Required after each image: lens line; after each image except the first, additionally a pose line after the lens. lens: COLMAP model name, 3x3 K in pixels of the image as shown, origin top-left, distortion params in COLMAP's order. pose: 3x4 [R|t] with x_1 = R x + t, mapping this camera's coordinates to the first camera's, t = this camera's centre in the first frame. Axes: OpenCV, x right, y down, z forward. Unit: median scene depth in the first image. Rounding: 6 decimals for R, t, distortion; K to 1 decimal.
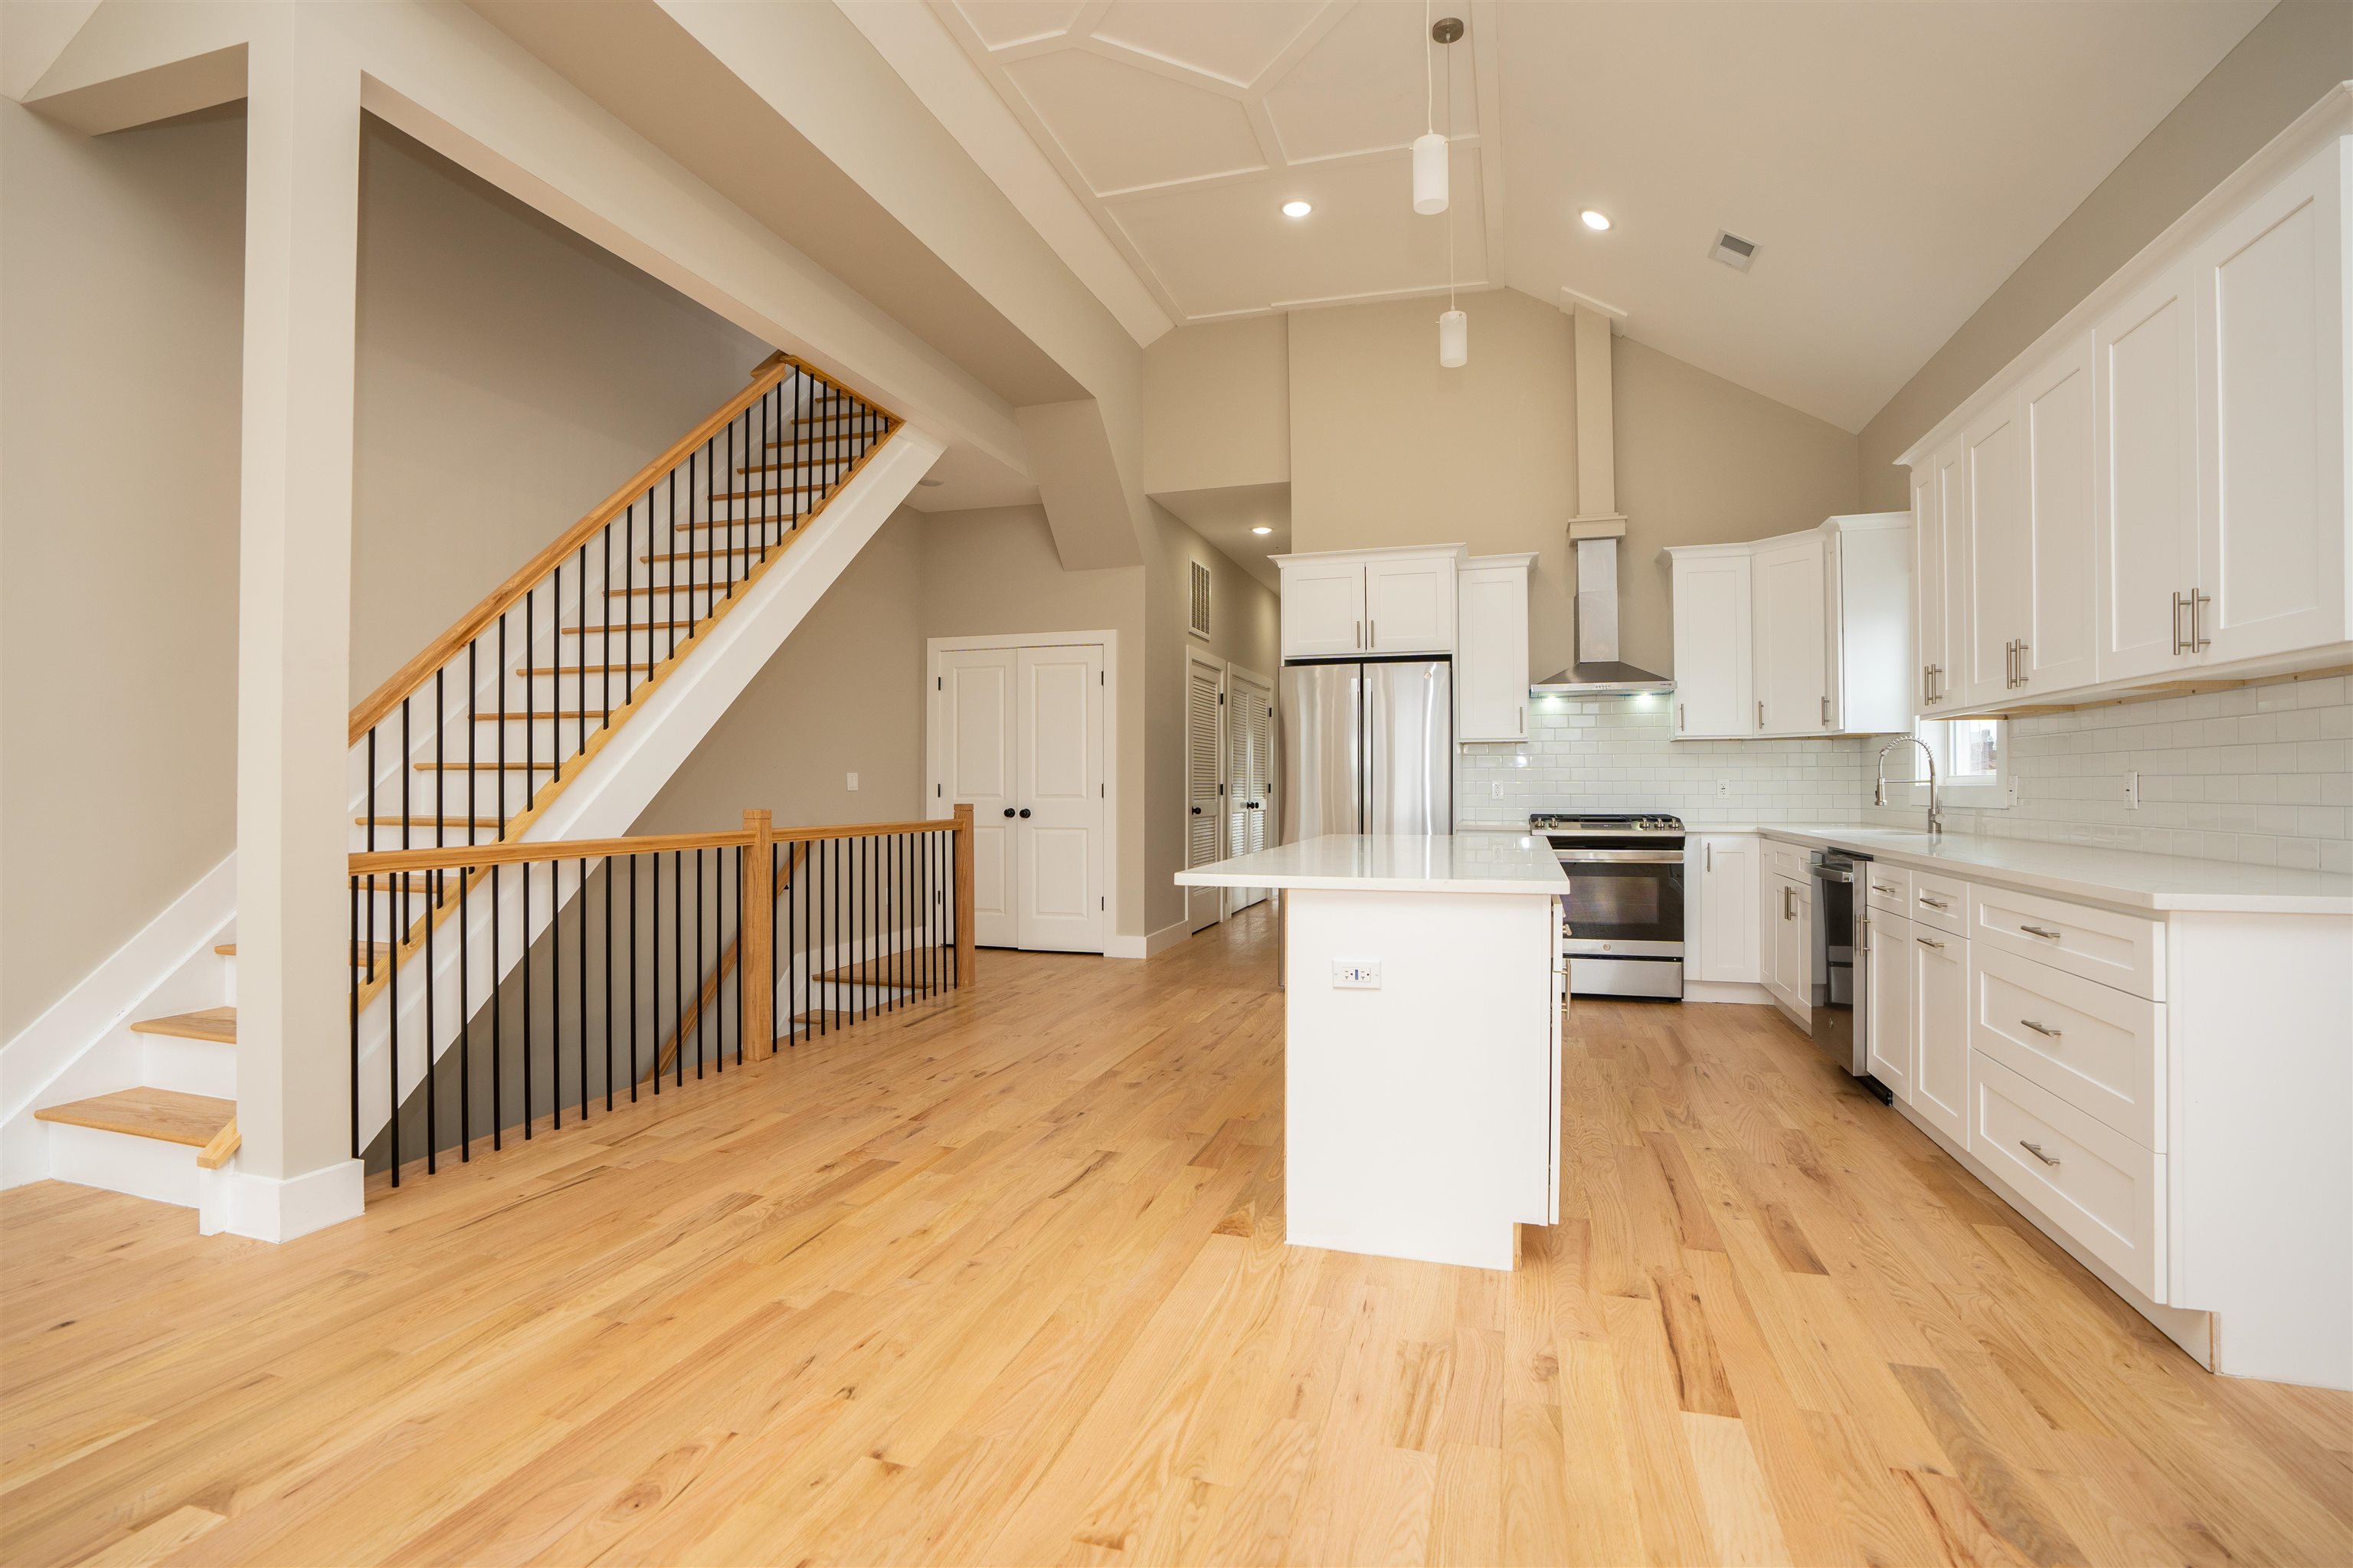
lens RADIAL K [[1094.2, 0, 1166.7], [0, 1094.2, 776.4], [0, 0, 1]] dist [-0.064863, 0.024665]
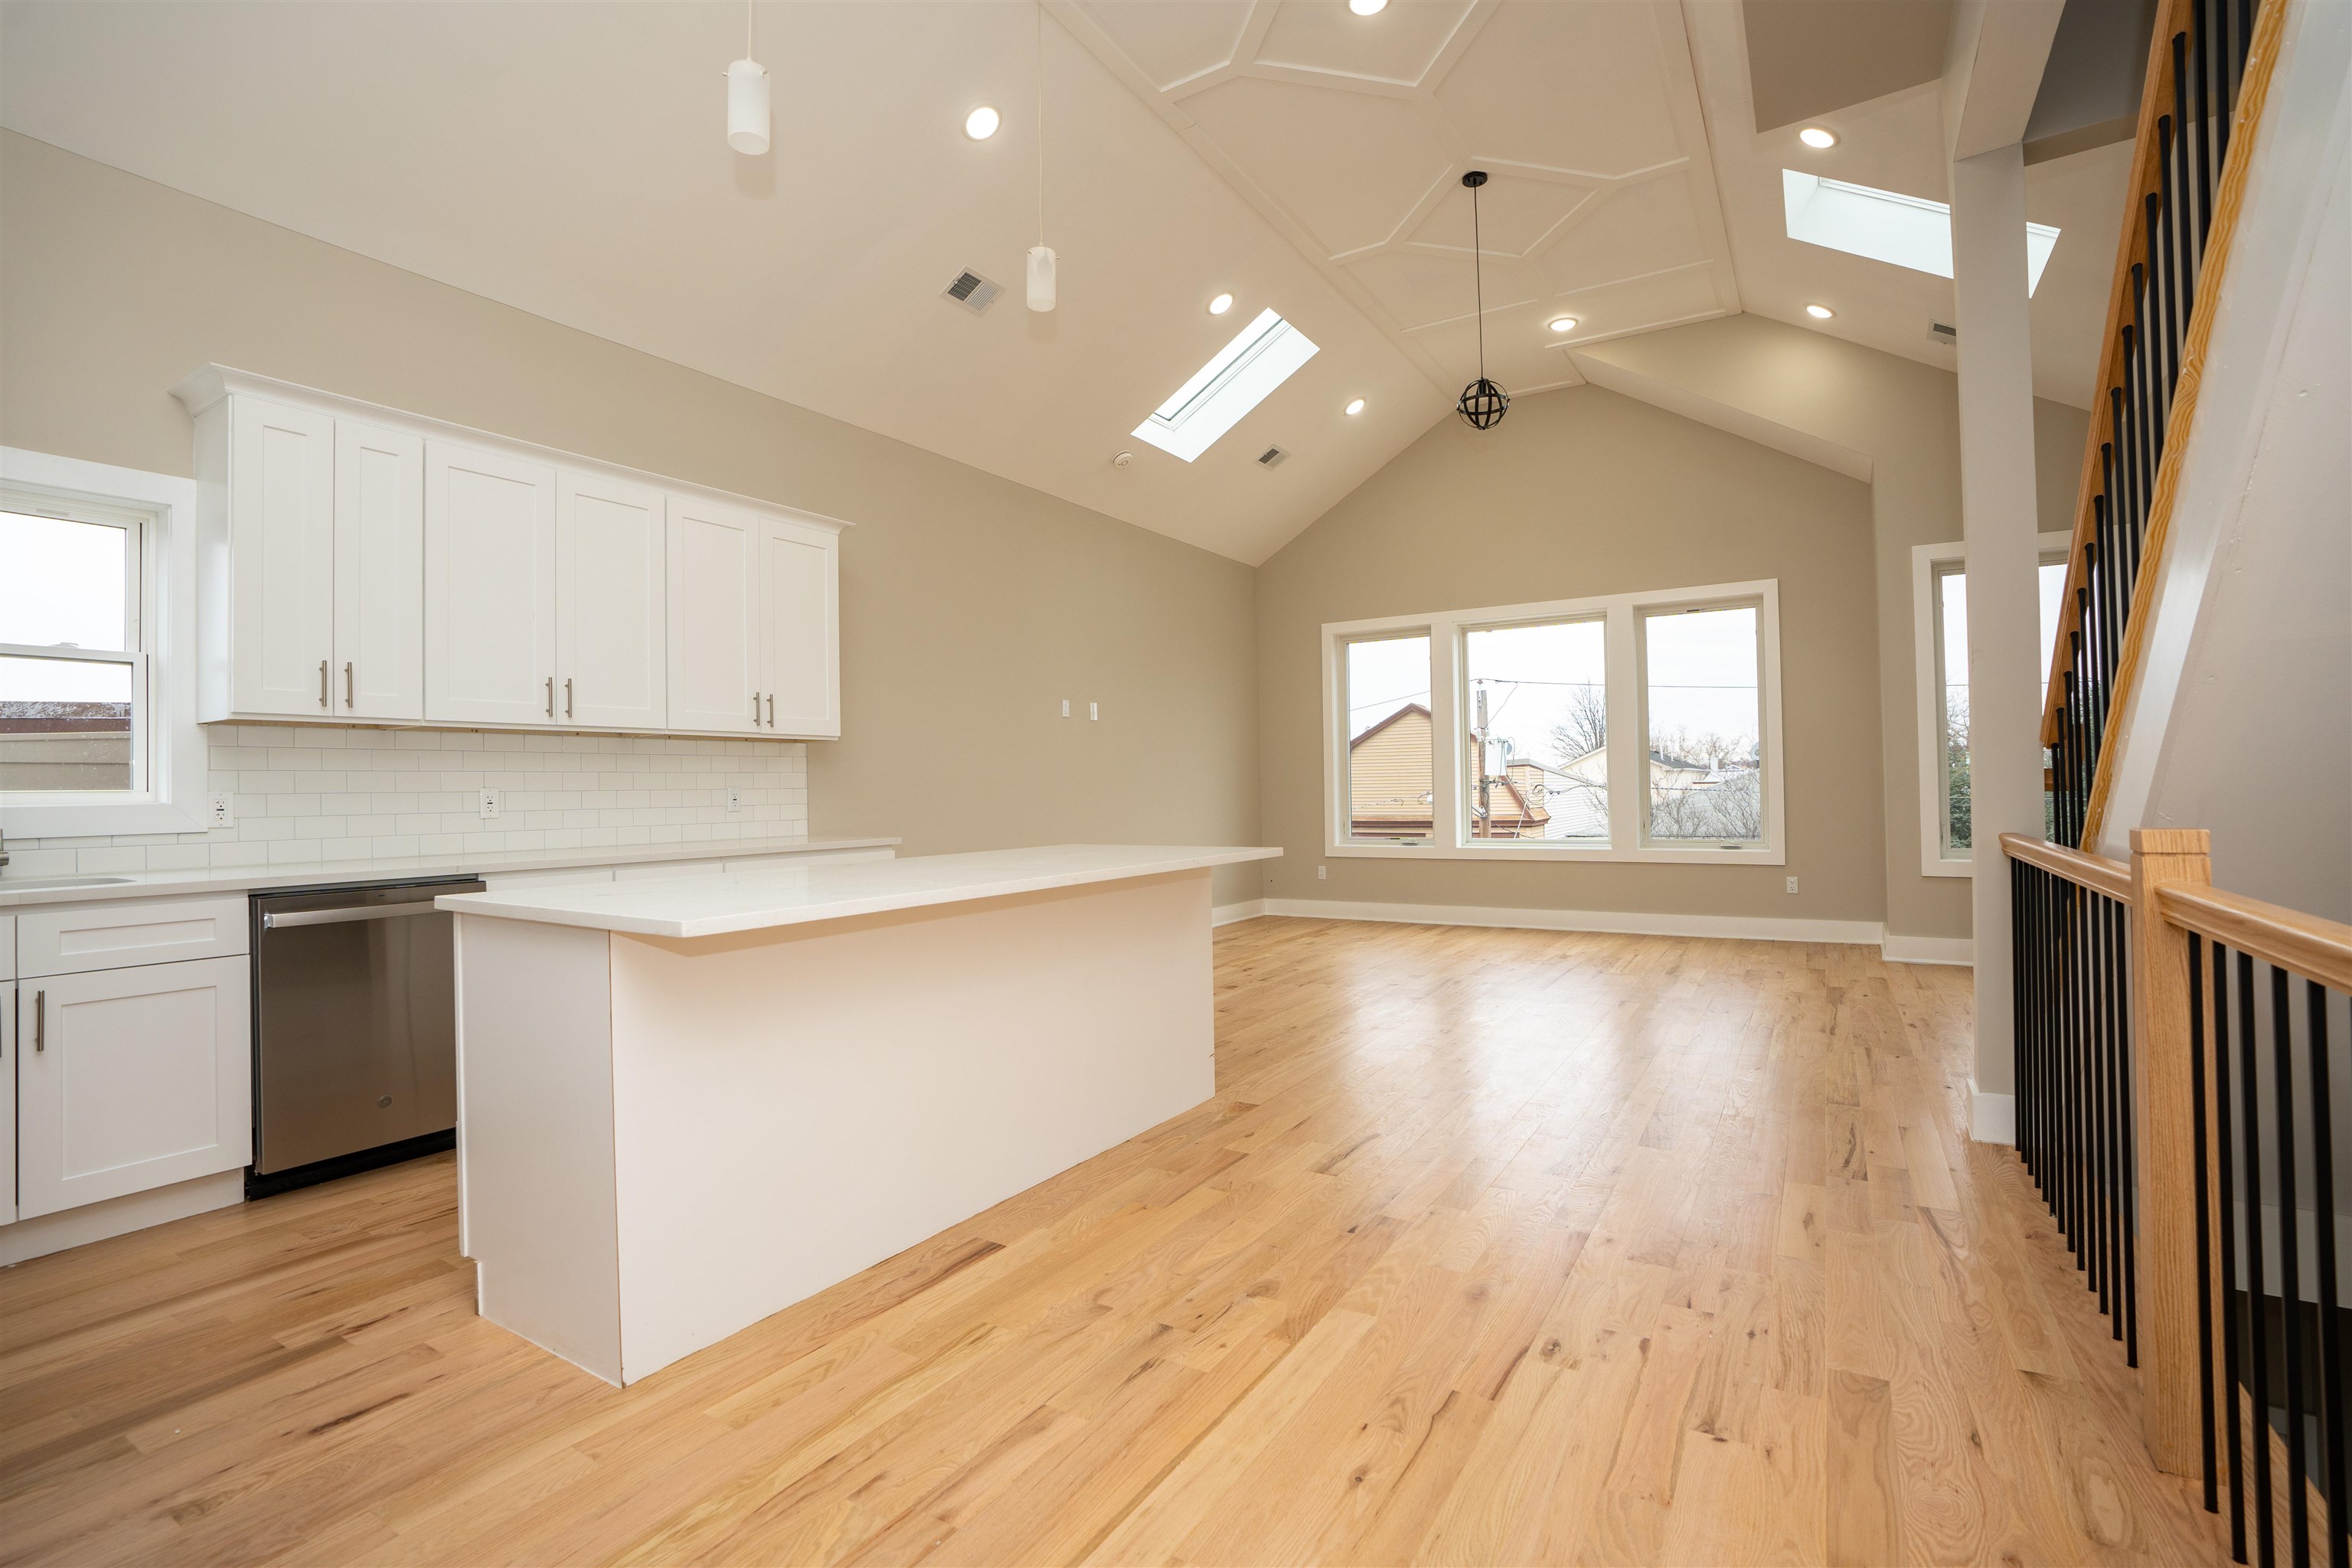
lens RADIAL K [[1093.7, 0, 1166.2], [0, 1093.7, 776.4], [0, 0, 1]] dist [-0.064863, 0.024665]
pose [[-0.968948, 0.019610, 0.246487, -0.130947], [0.015486, 0.999706, -0.018657, 0.013438], [-0.246780, -0.014260, -0.968967, 1.596366]]
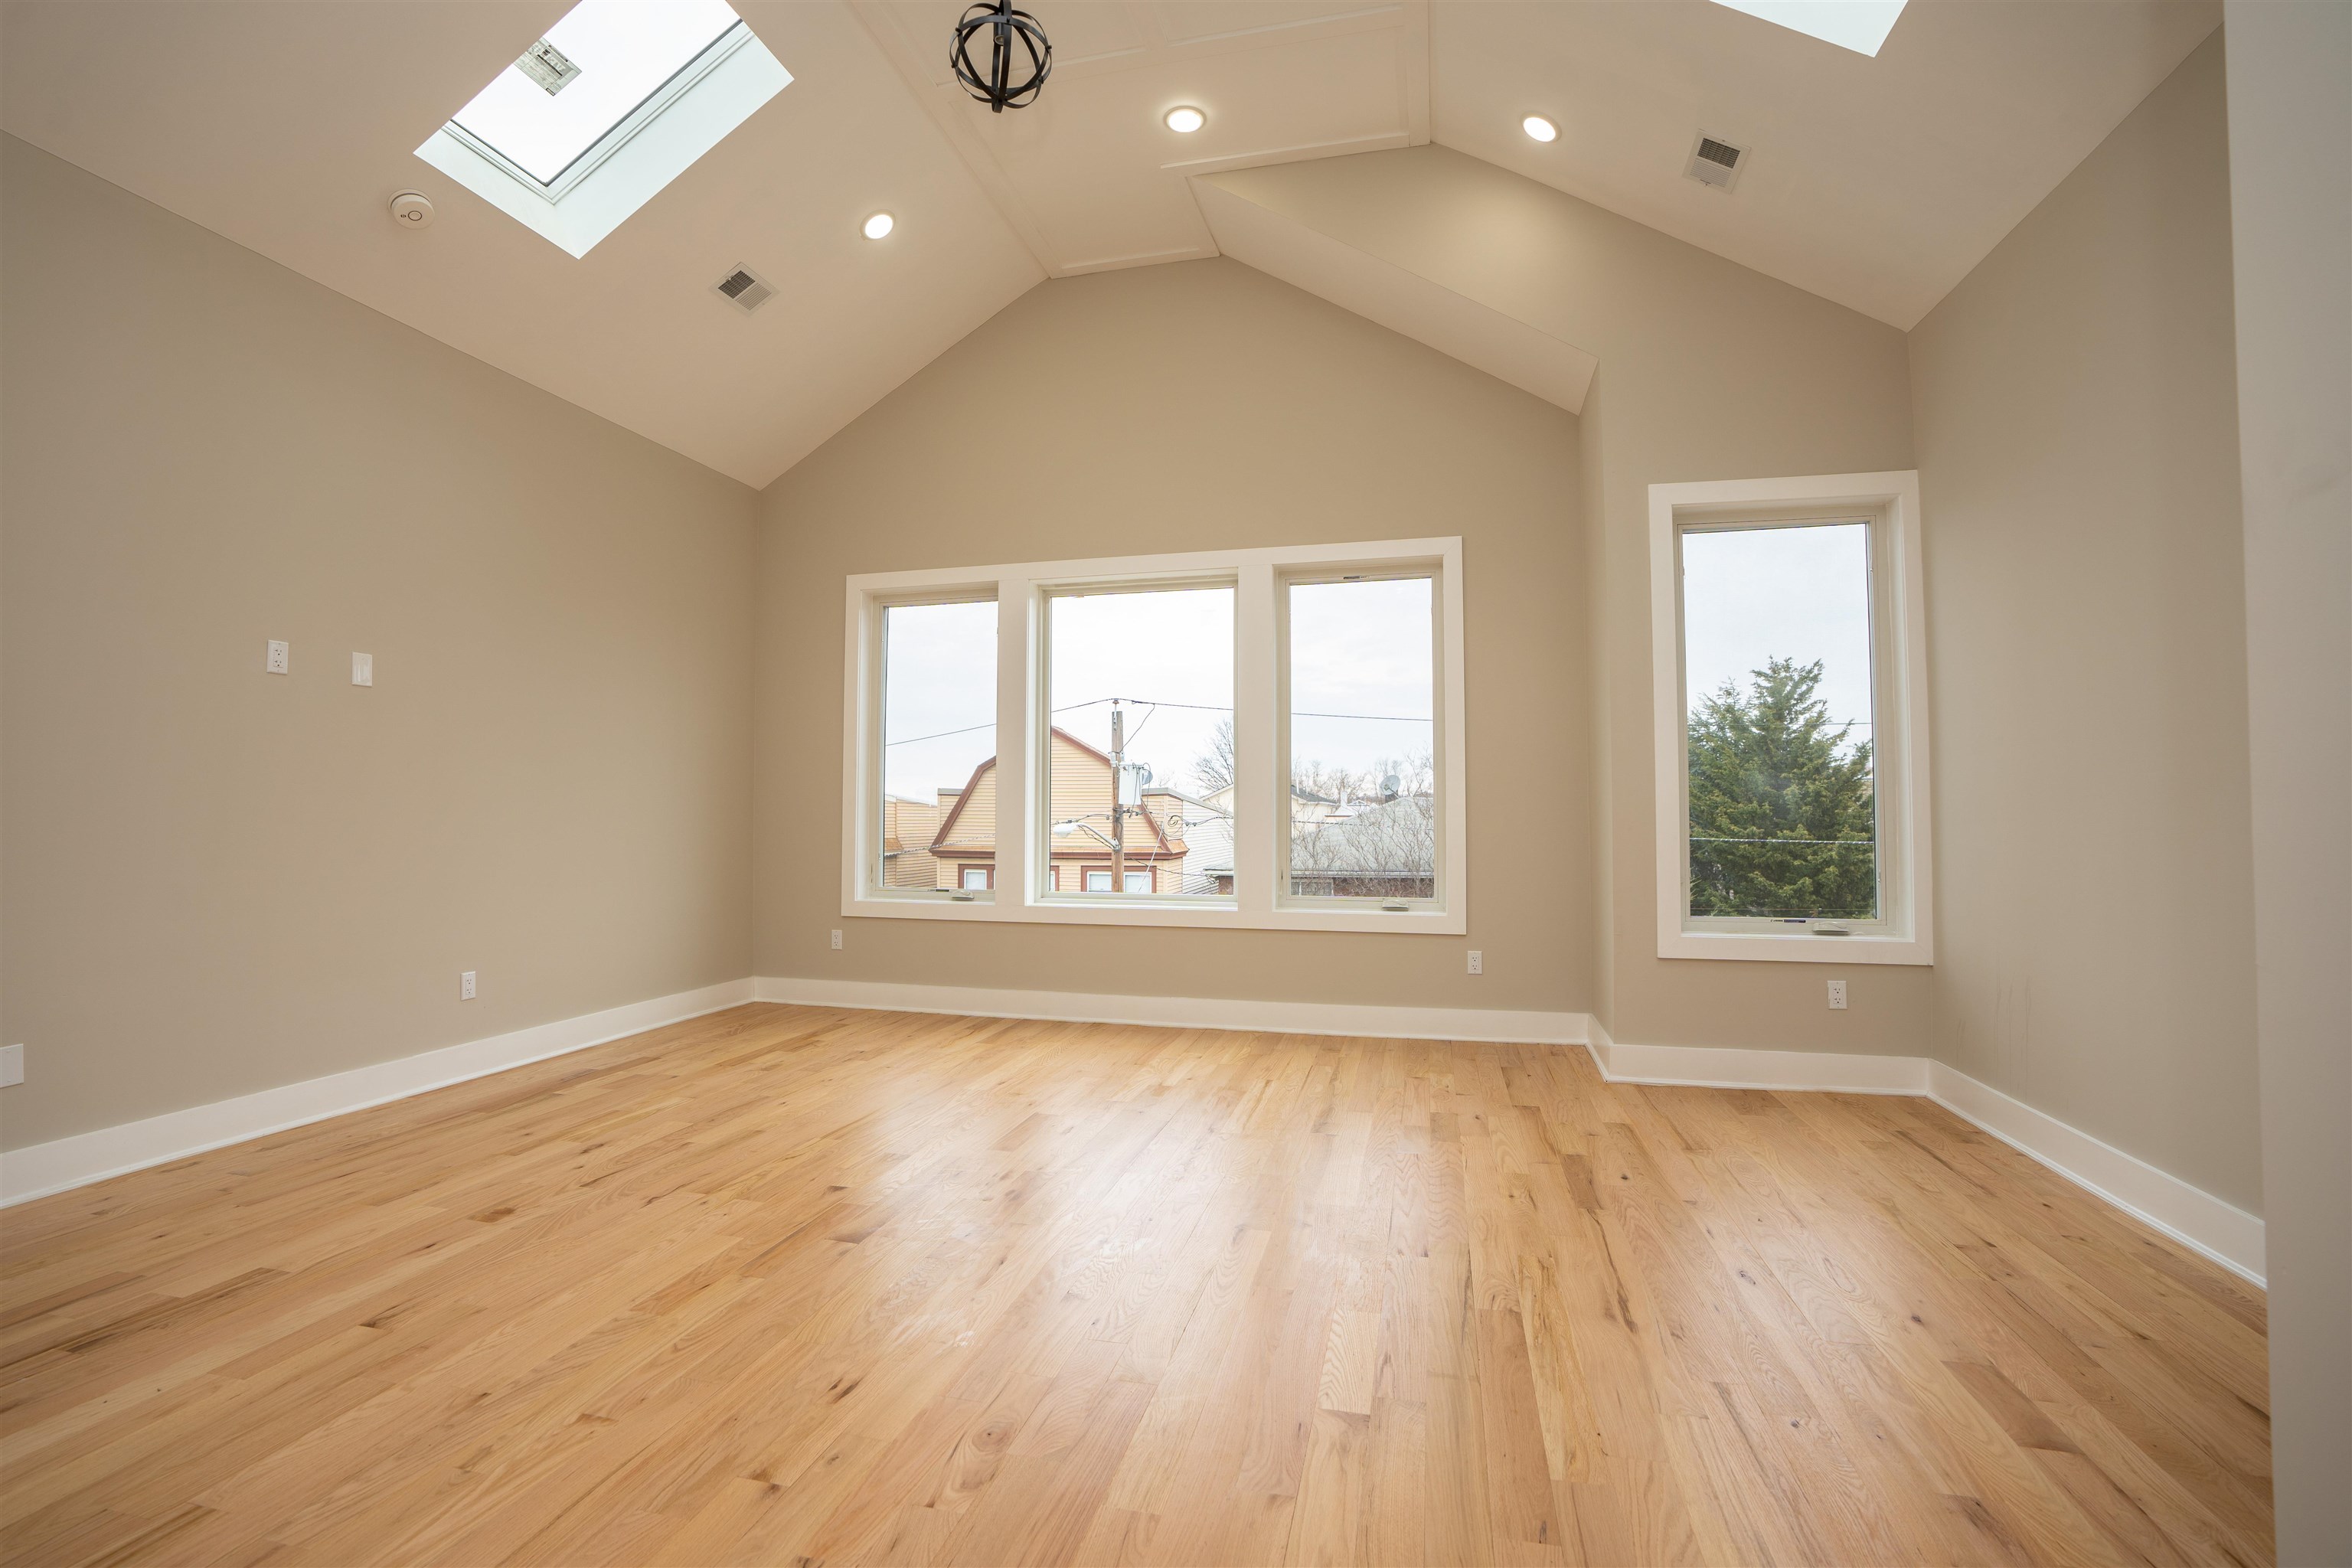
lens RADIAL K [[1093.7, 0, 1166.2], [0, 1093.7, 776.4], [0, 0, 1]] dist [-0.064863, 0.024665]
pose [[-0.998041, -0.002774, -0.062506, -0.248426], [-0.000223, 0.999168, -0.040776, 0.008542], [0.062567, -0.040682, -0.997211, 0.884566]]
